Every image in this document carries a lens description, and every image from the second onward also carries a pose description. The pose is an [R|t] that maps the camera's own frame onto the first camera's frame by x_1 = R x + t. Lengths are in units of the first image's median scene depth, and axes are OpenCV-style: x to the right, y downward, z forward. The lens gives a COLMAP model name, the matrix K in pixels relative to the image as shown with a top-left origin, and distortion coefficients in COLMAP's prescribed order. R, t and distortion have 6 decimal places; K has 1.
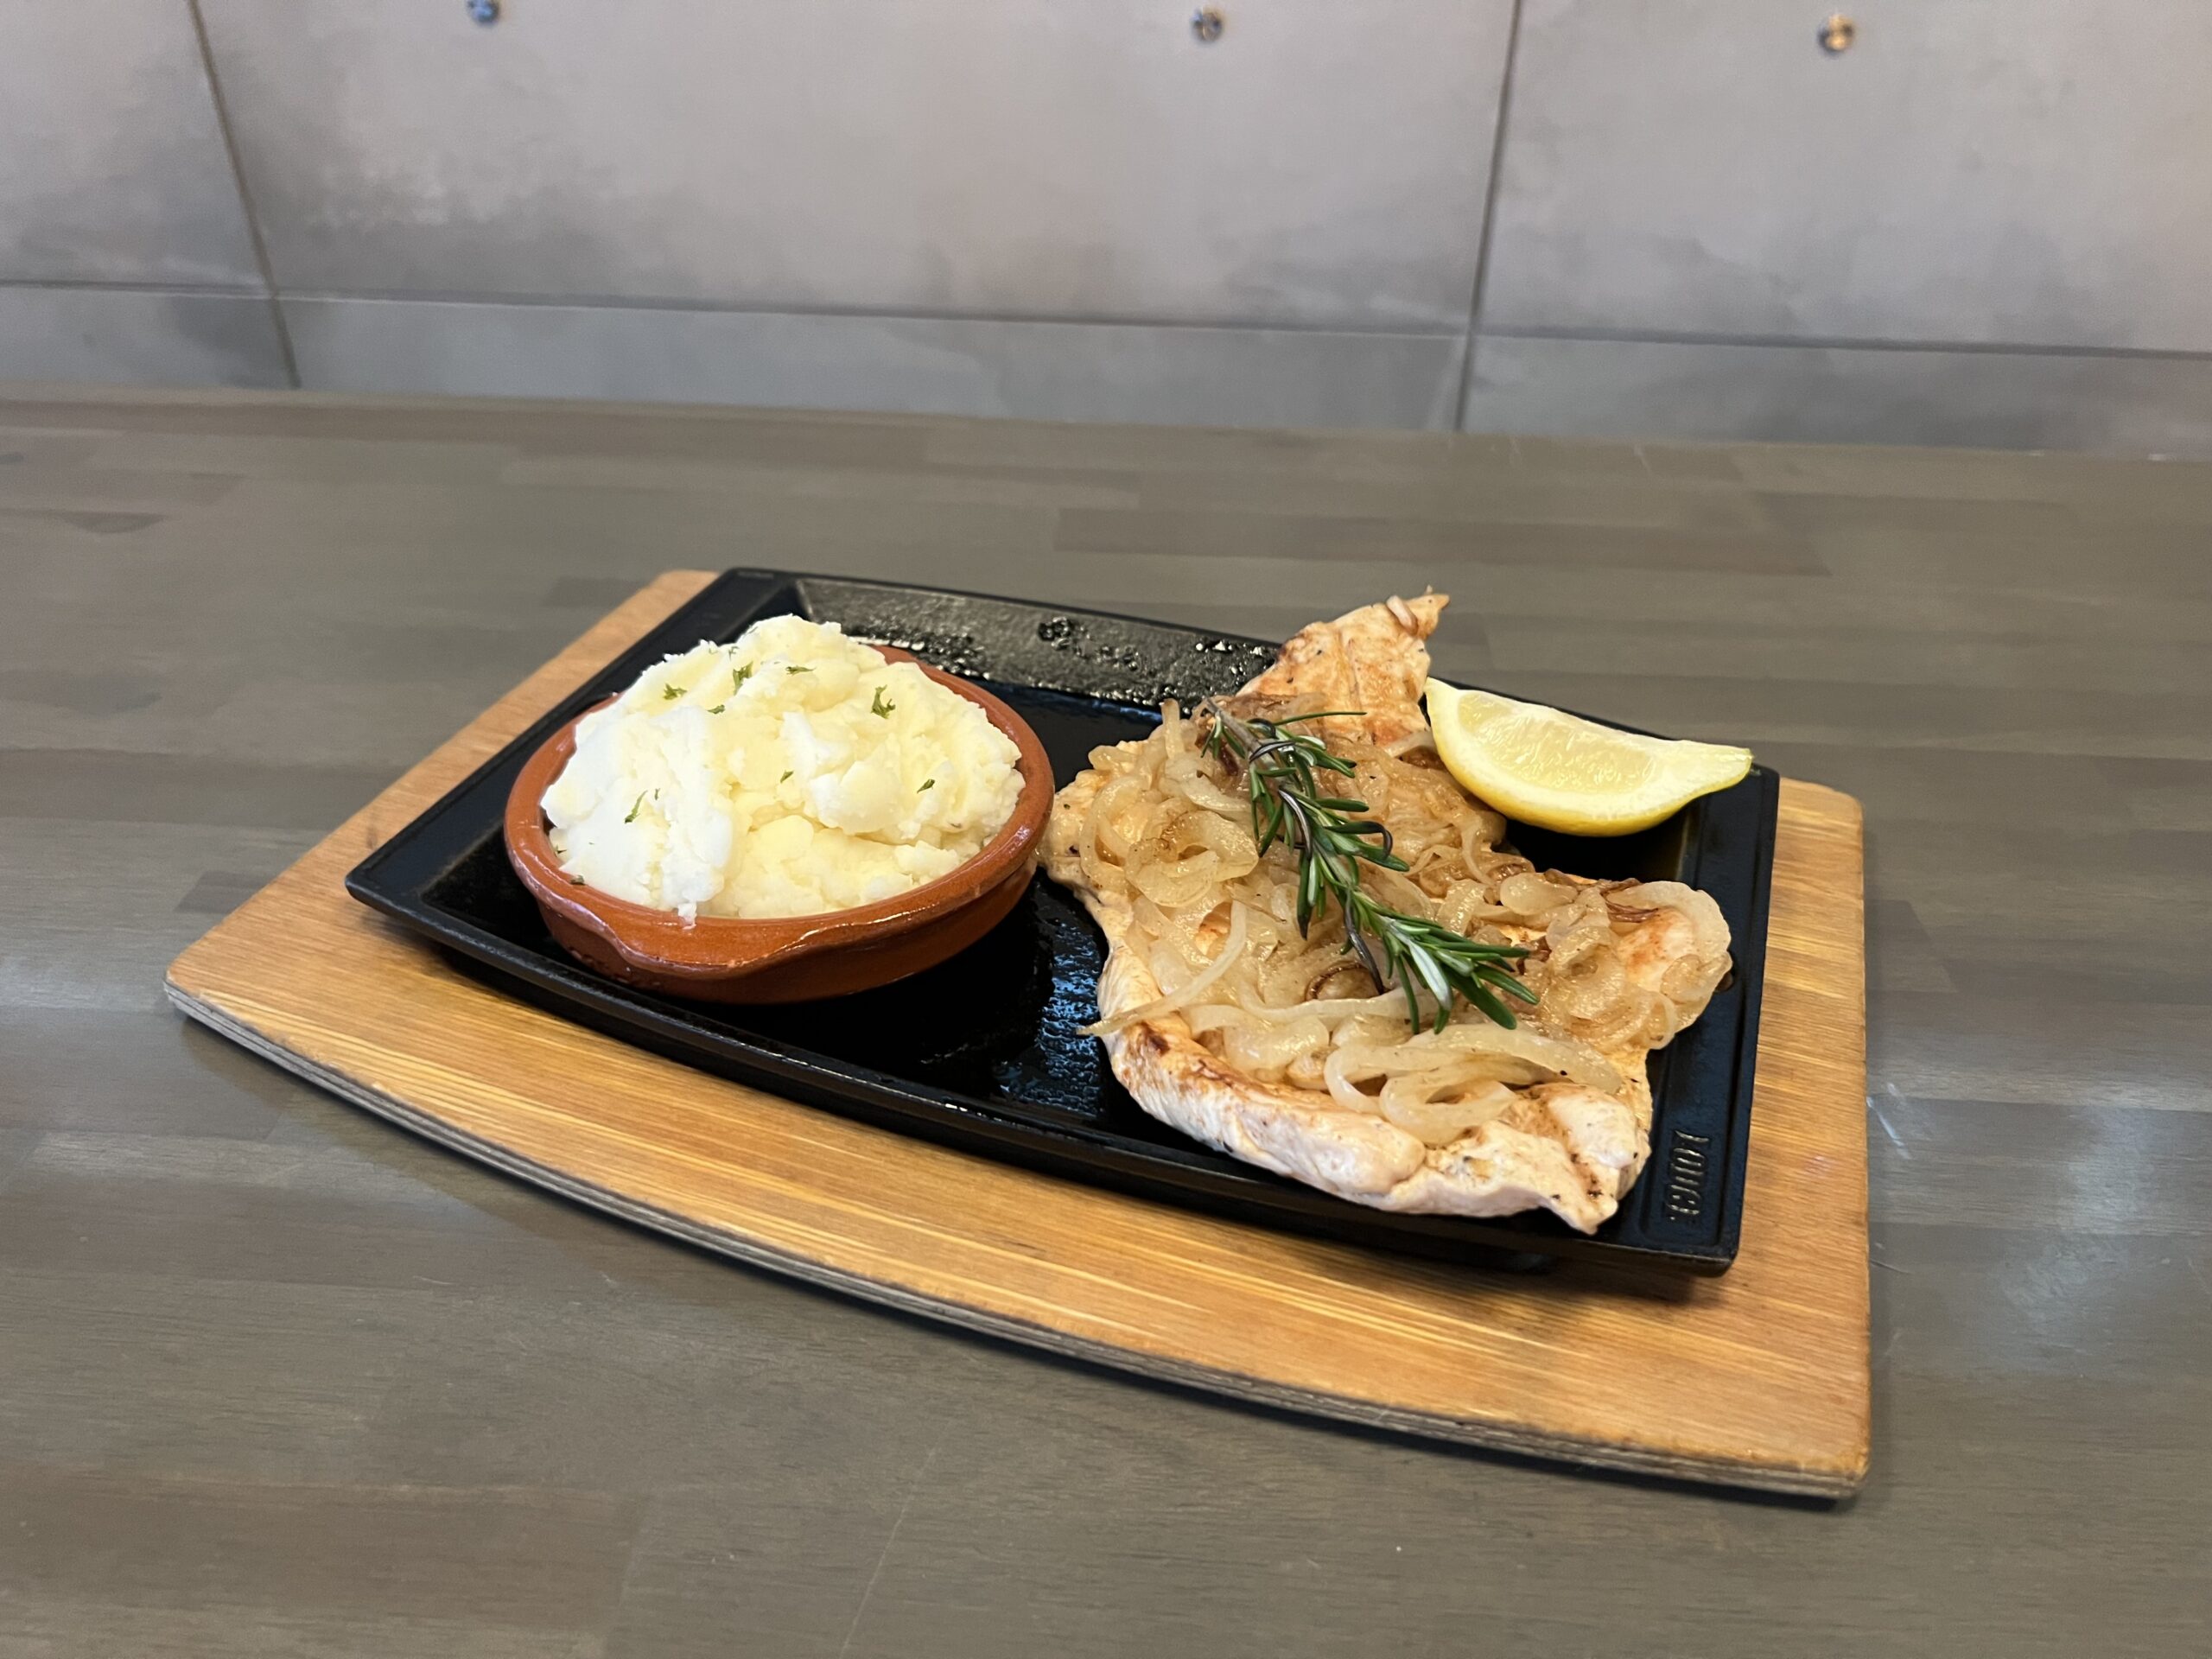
lens RADIAL K [[1714.3, 0, 1086.2], [0, 1714.3, 808.5], [0, 0, 1]] dist [0.010610, -0.031093]
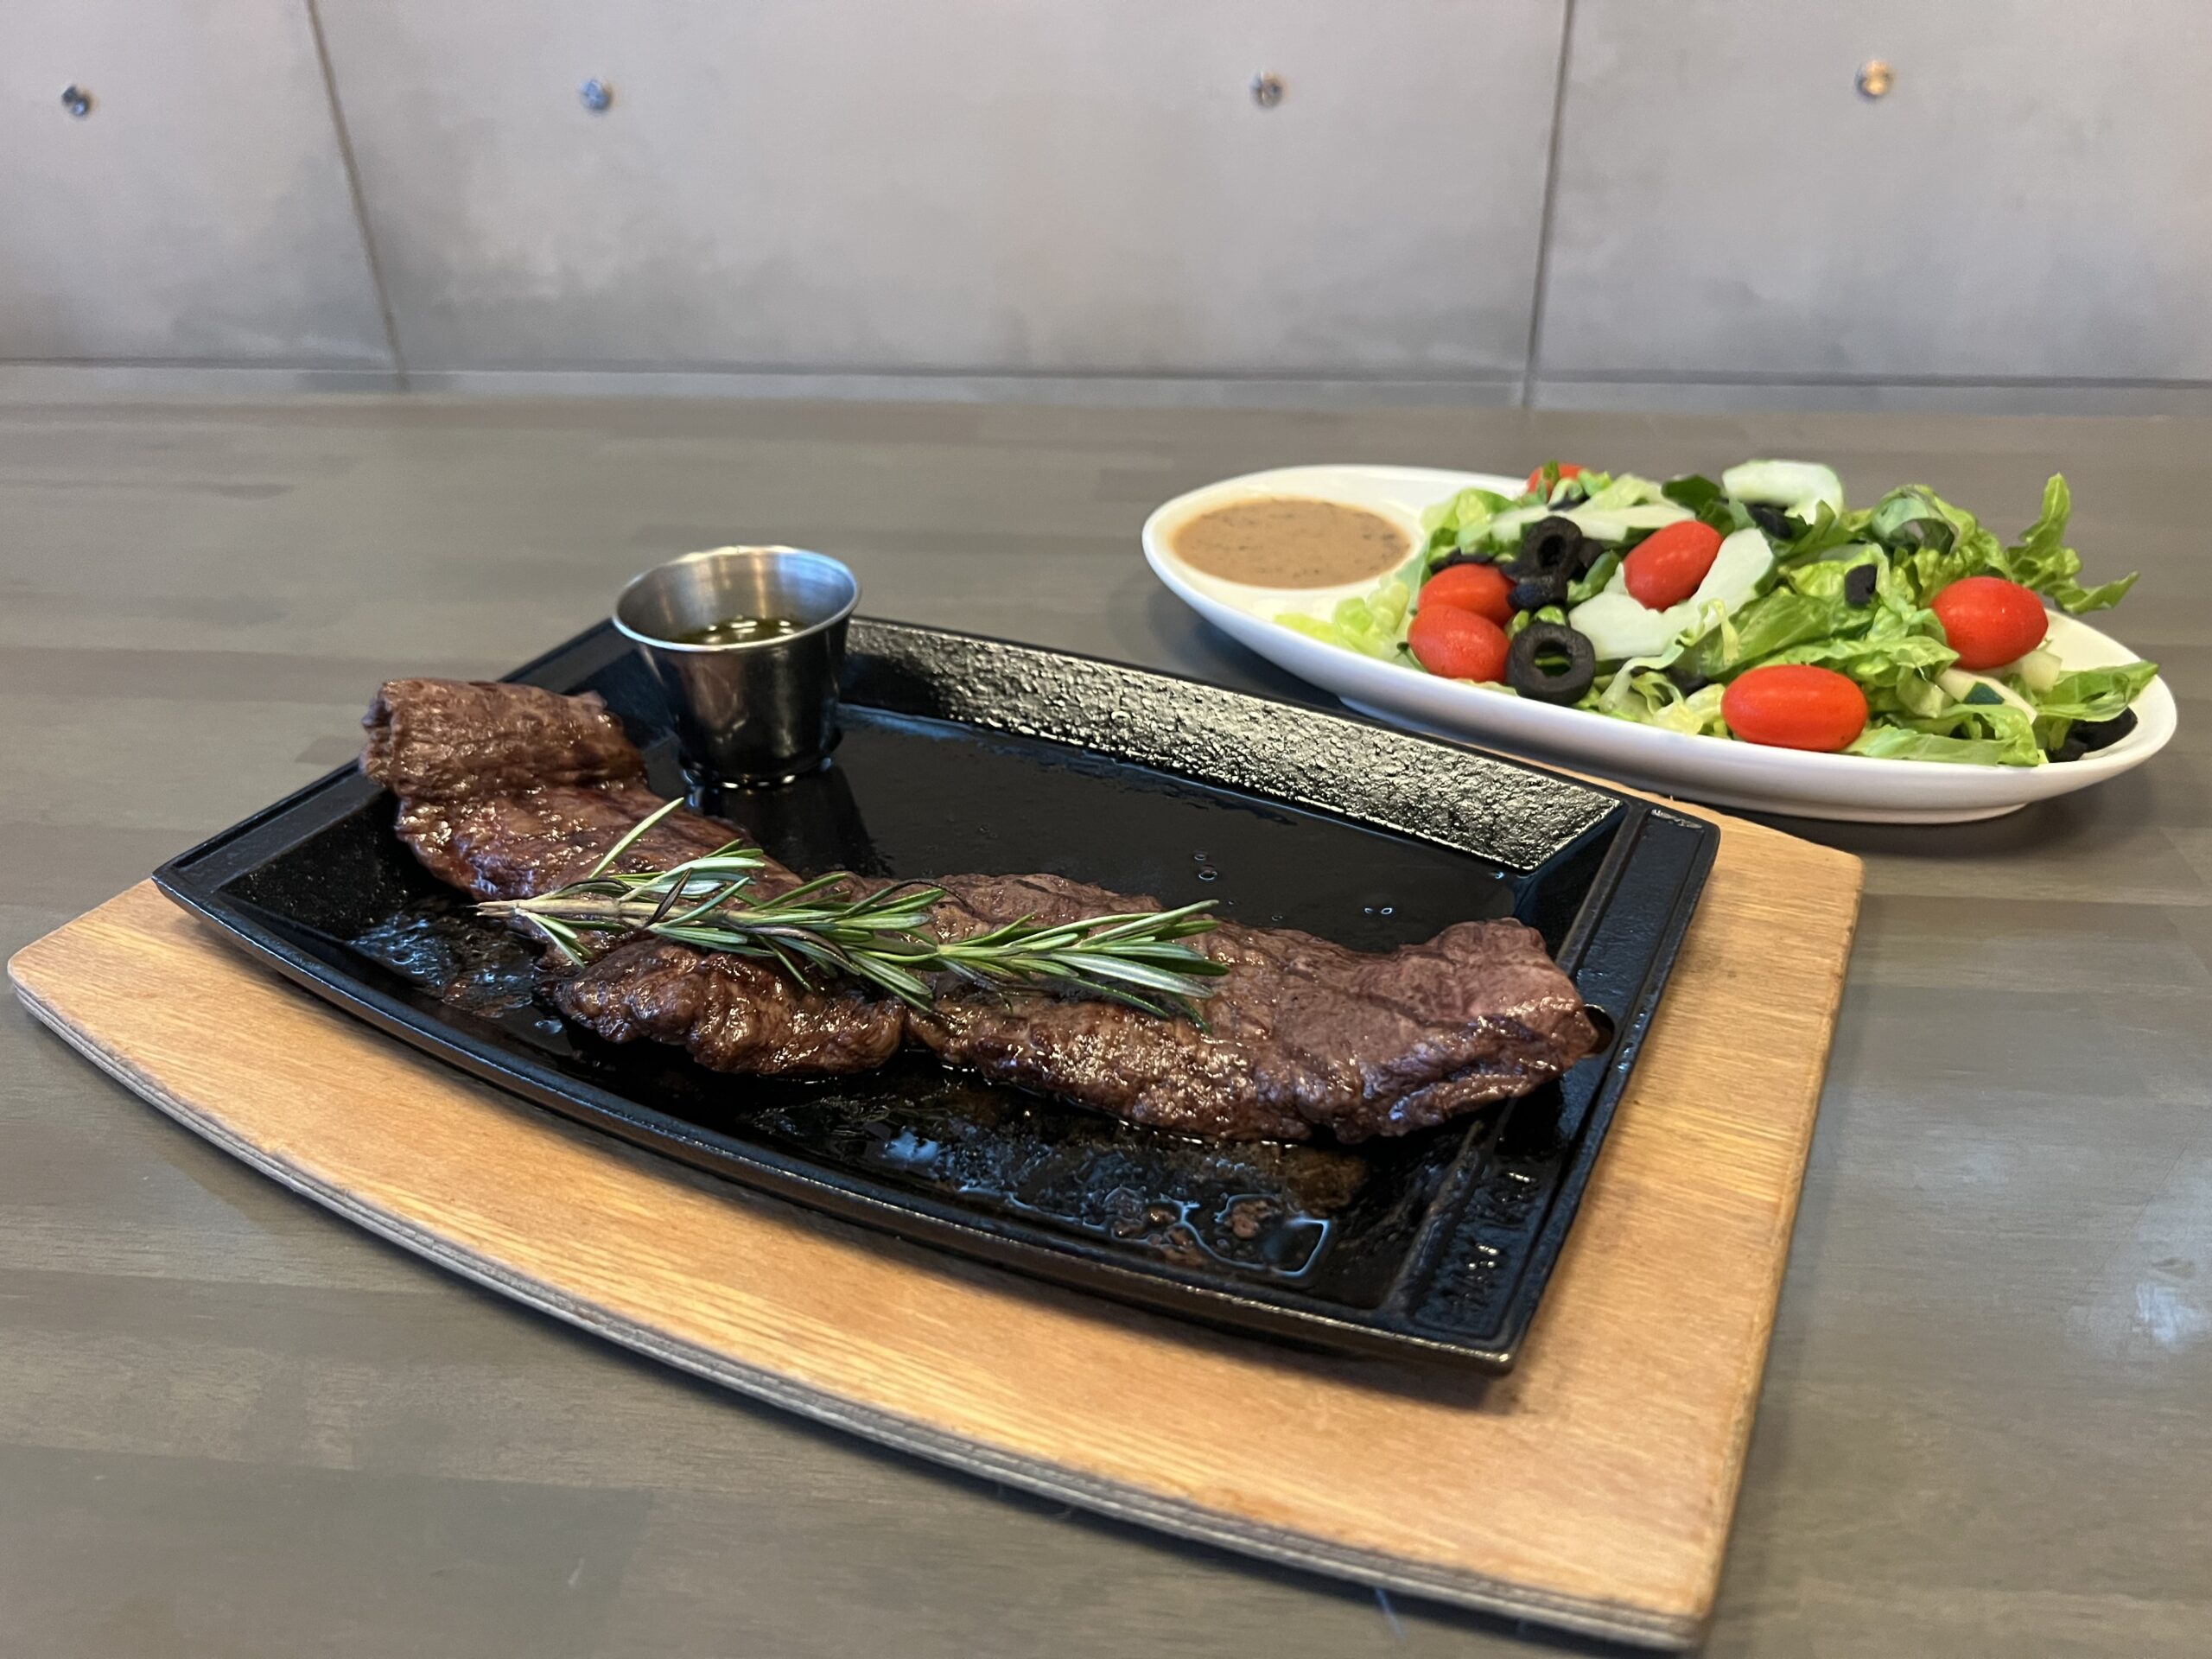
lens RADIAL K [[1714.3, 0, 1092.0], [0, 1714.3, 830.0], [0, 0, 1]] dist [0.010610, -0.031093]
pose [[0.998323, -0.004664, -0.057703, 0.092843], [0.001227, 0.998231, -0.059450, 0.263822], [0.057878, 0.059280, 0.996562, -0.146940]]
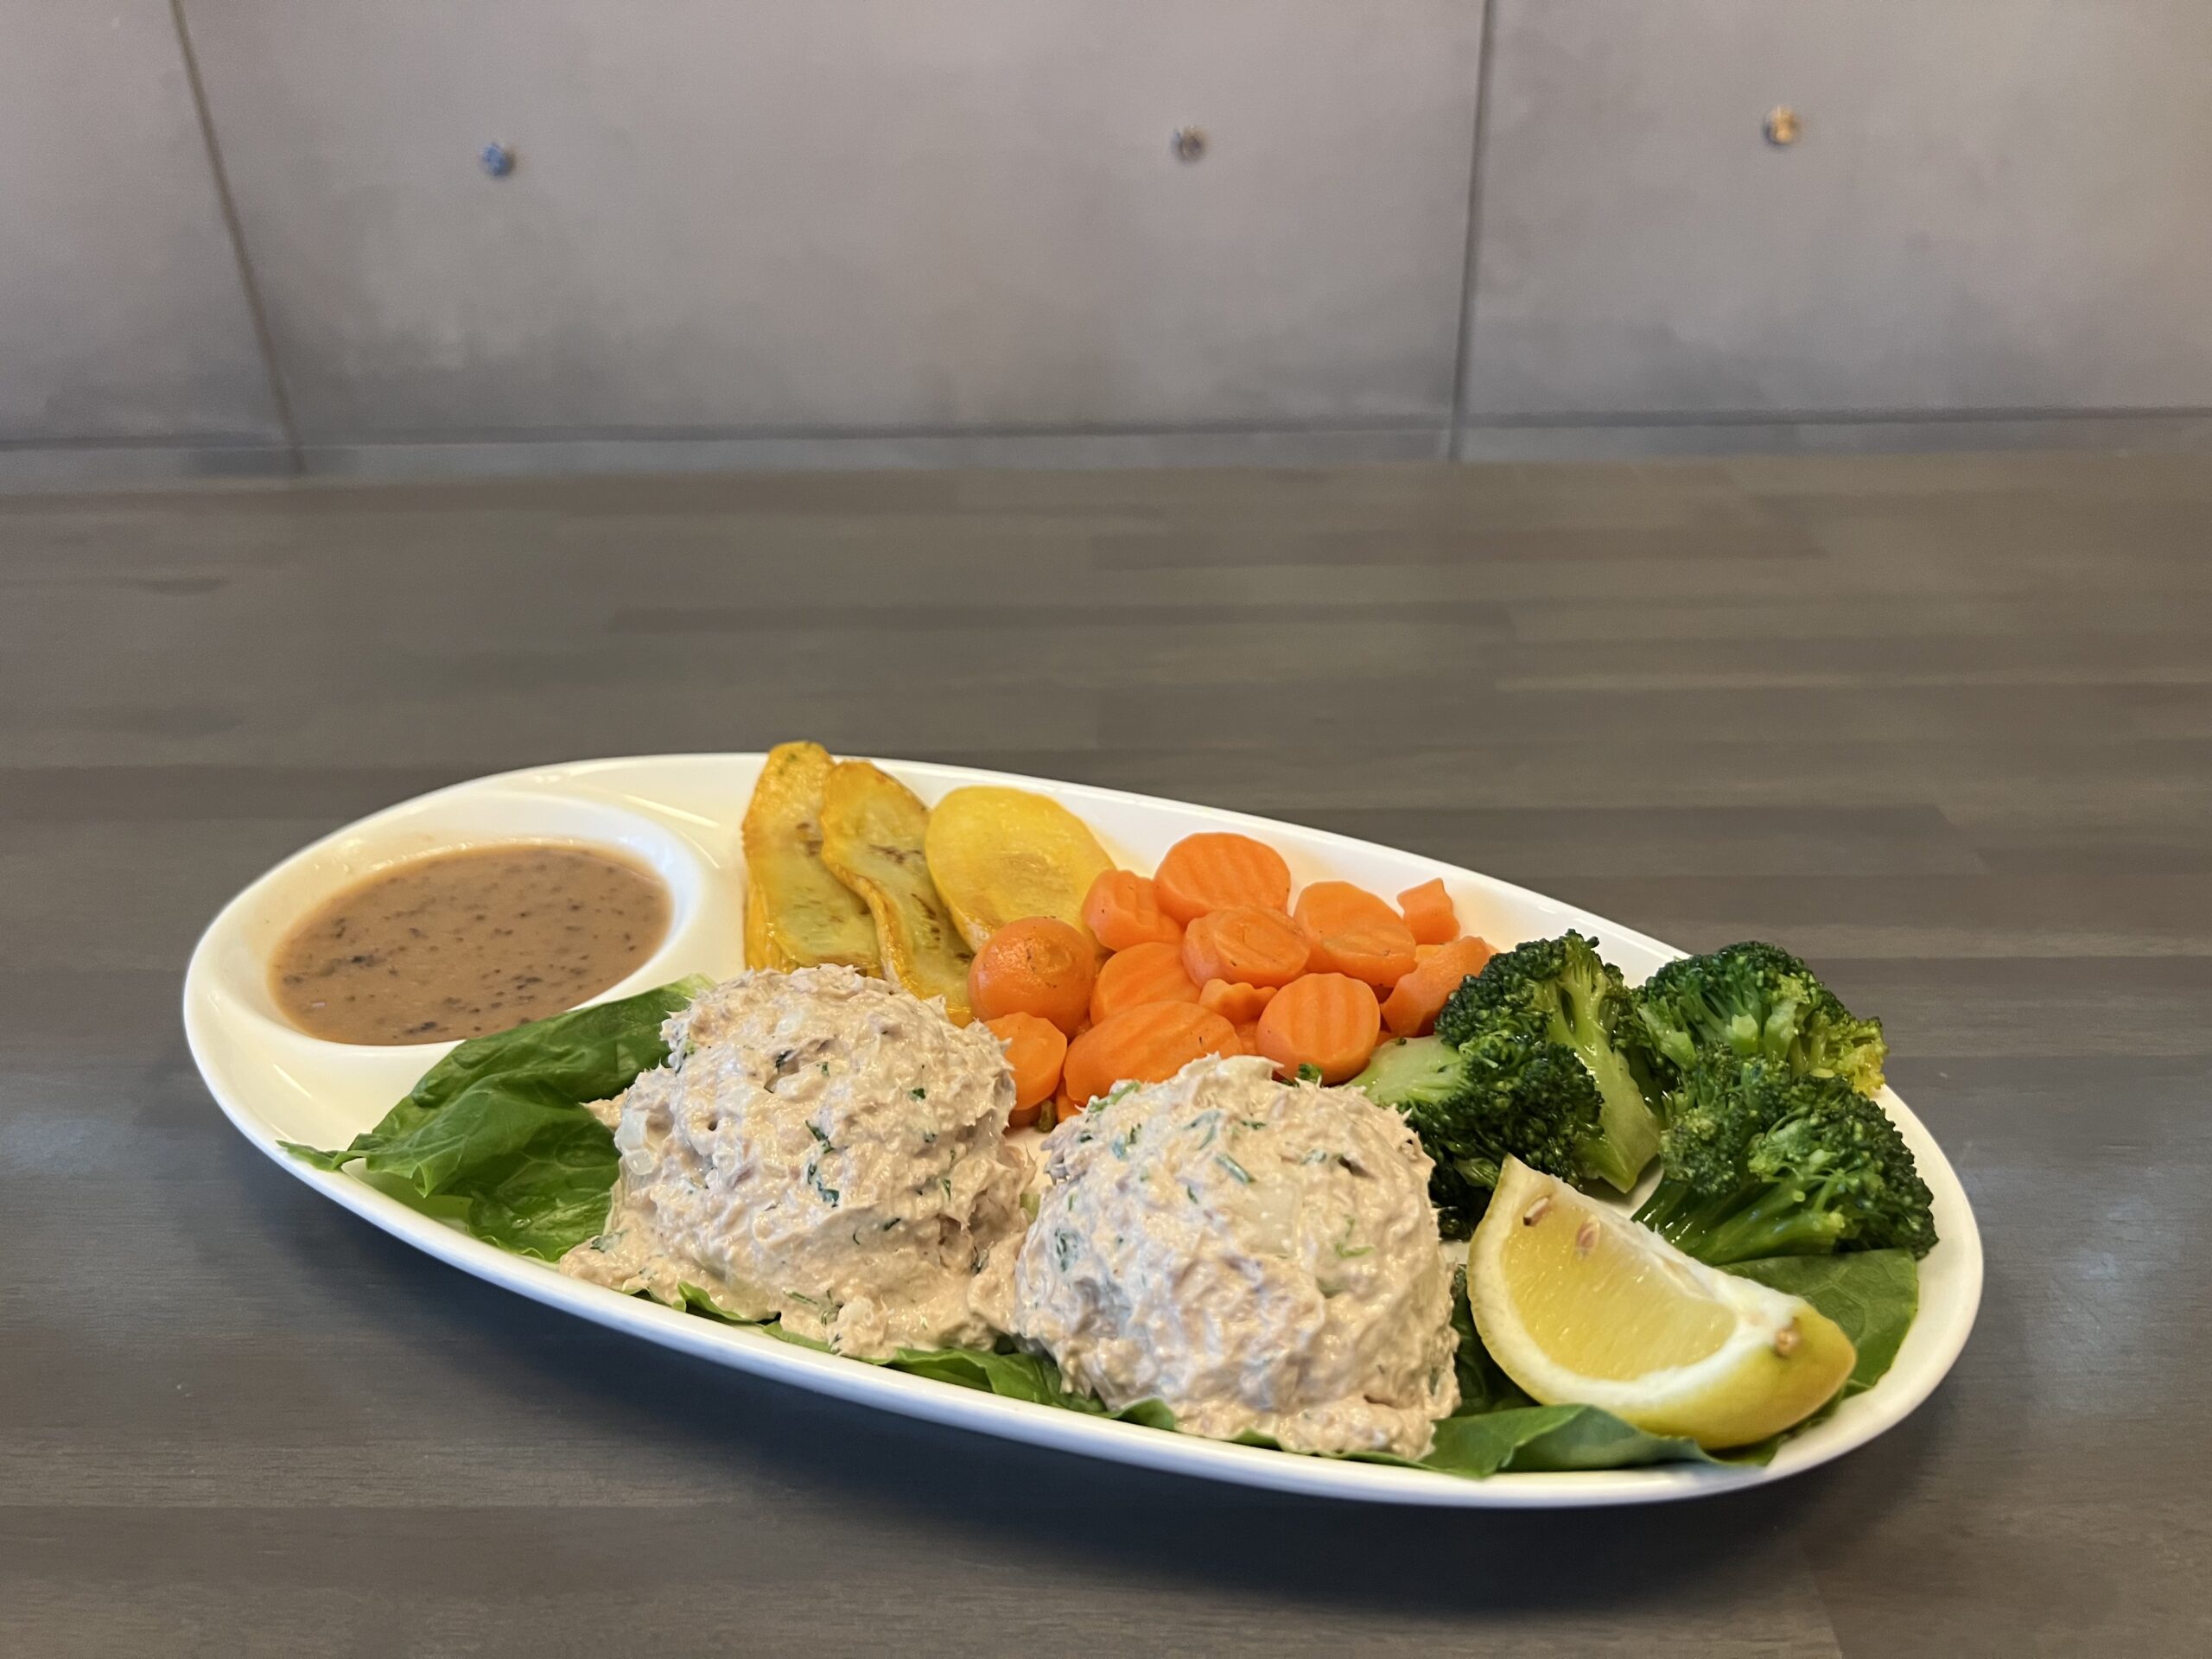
lens RADIAL K [[1714.3, 0, 1106.2], [0, 1714.3, 831.0], [0, 0, 1]] dist [0.010610, -0.031093]
pose [[0.998705, -0.048469, 0.015447, -0.070082], [0.049608, 0.995168, -0.084738, 0.211153], [-0.011265, 0.085395, 0.996283, -0.061653]]
